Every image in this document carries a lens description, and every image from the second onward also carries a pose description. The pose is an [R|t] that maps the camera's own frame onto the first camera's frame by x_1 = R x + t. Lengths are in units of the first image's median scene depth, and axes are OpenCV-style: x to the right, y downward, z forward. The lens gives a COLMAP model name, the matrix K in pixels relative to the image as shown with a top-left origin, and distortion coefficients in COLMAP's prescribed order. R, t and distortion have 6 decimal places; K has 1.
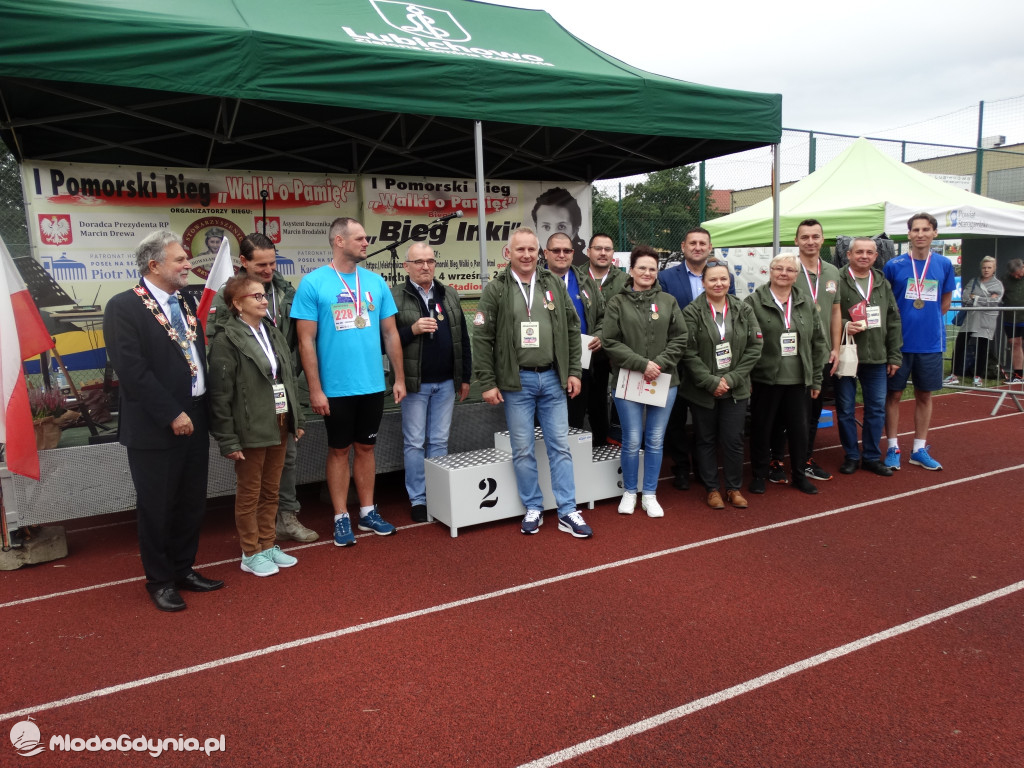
lens RADIAL K [[739.2, 0, 510.3], [0, 739.2, 382.8], [0, 0, 1]] dist [-0.002105, 0.002398]
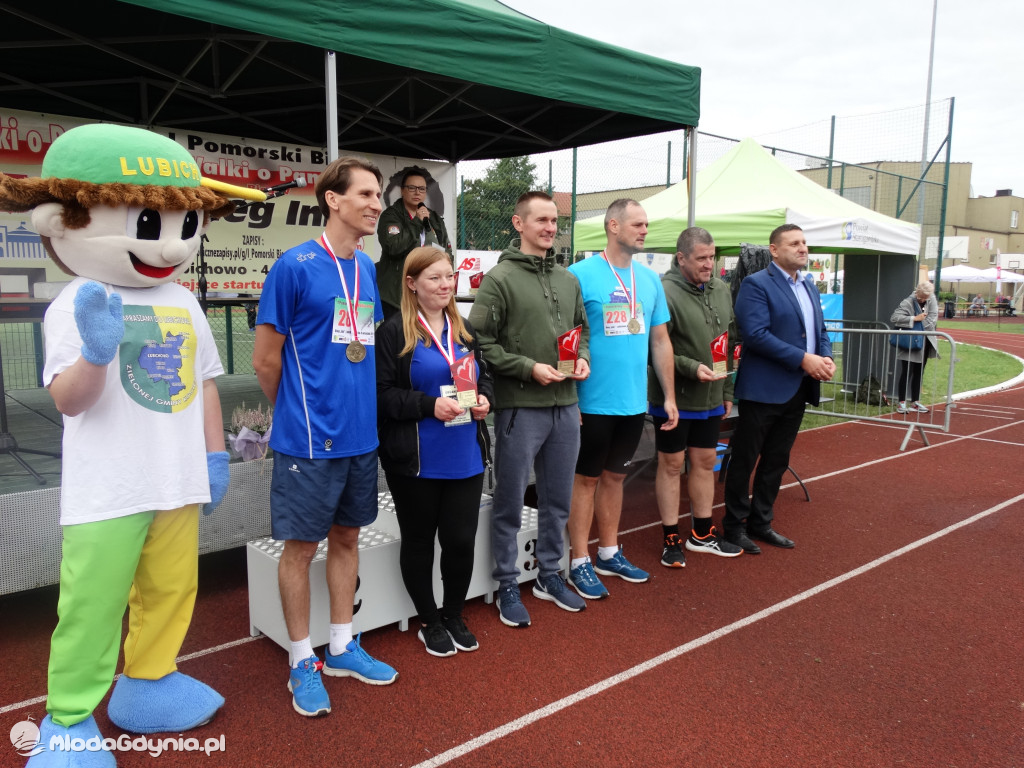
lens RADIAL K [[800.3, 0, 512.0], [0, 800.3, 384.0], [0, 0, 1]] dist [0.003978, 0.002289]
pose [[0.975191, 0.012722, 0.220997, -0.031592], [-0.010403, 0.999878, -0.011652, -0.024057], [-0.221119, 0.009064, 0.975205, 0.173855]]
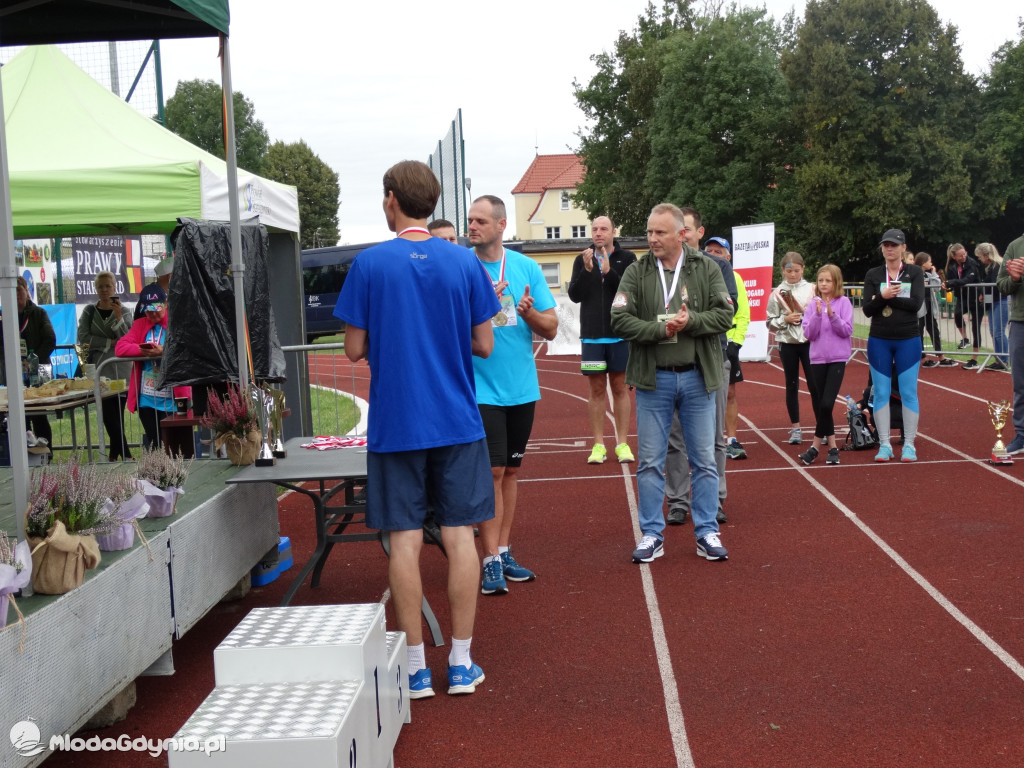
lens RADIAL K [[1528.0, 0, 516.3], [0, 1528.0, 405.6], [0, 0, 1]] dist [0.002115, 0.010355]
pose [[0.499200, -0.067954, 0.863818, -0.485391], [0.143608, 0.989621, -0.005141, -0.030069], [-0.854503, 0.126618, 0.503778, 0.310243]]
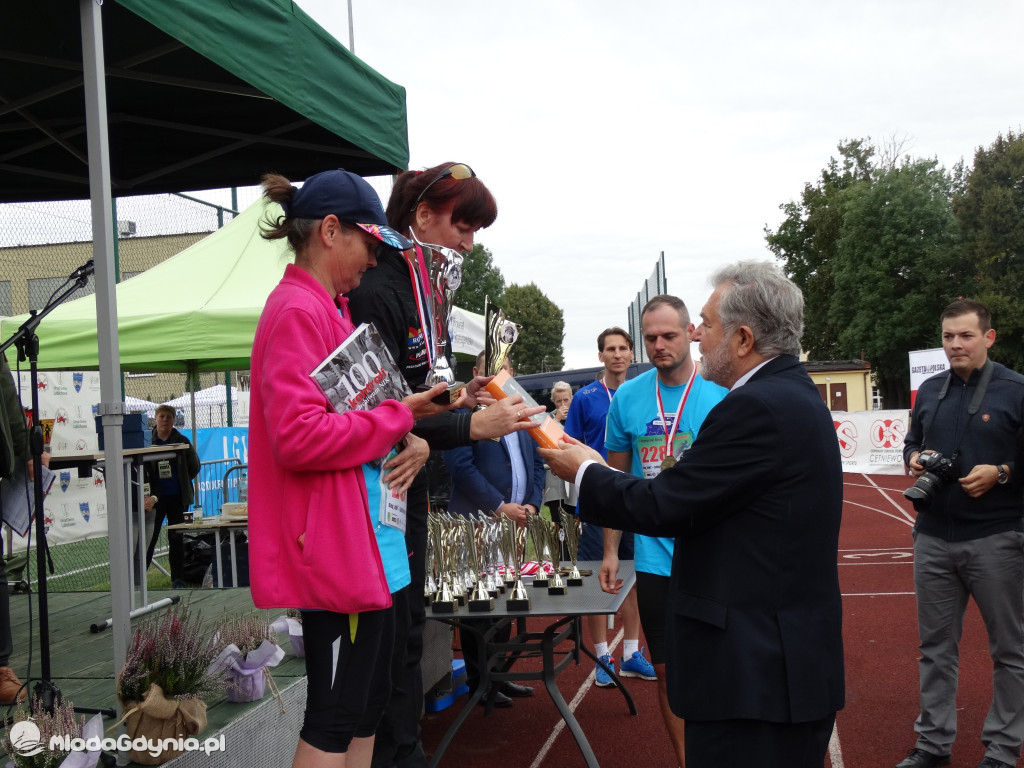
lens RADIAL K [[1302.8, 0, 507.4], [0, 1302.8, 400.3], [0, 0, 1]] dist [-0.011719, 0.067165]
pose [[0.630722, -0.000289, 0.776008, -0.327587], [0.132702, 0.985310, -0.107490, -0.048213], [-0.764578, 0.170775, 0.621496, 0.377443]]
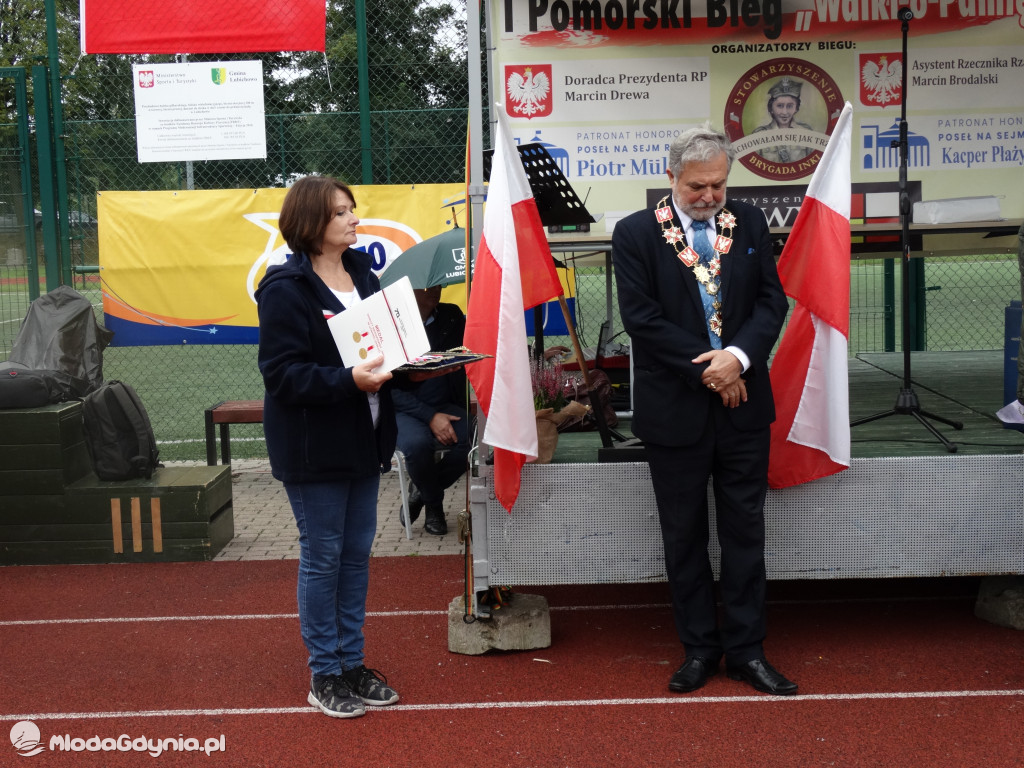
lens RADIAL K [[1574.1, 0, 512.0], [0, 1574.1, 384.0], [0, 0, 1]] dist [0.001063, 0.059900]
pose [[0.876631, 0.061675, -0.477195, -0.022978], [-0.063265, 0.997915, 0.012755, 0.006369], [0.476987, 0.019009, 0.878705, -0.083003]]
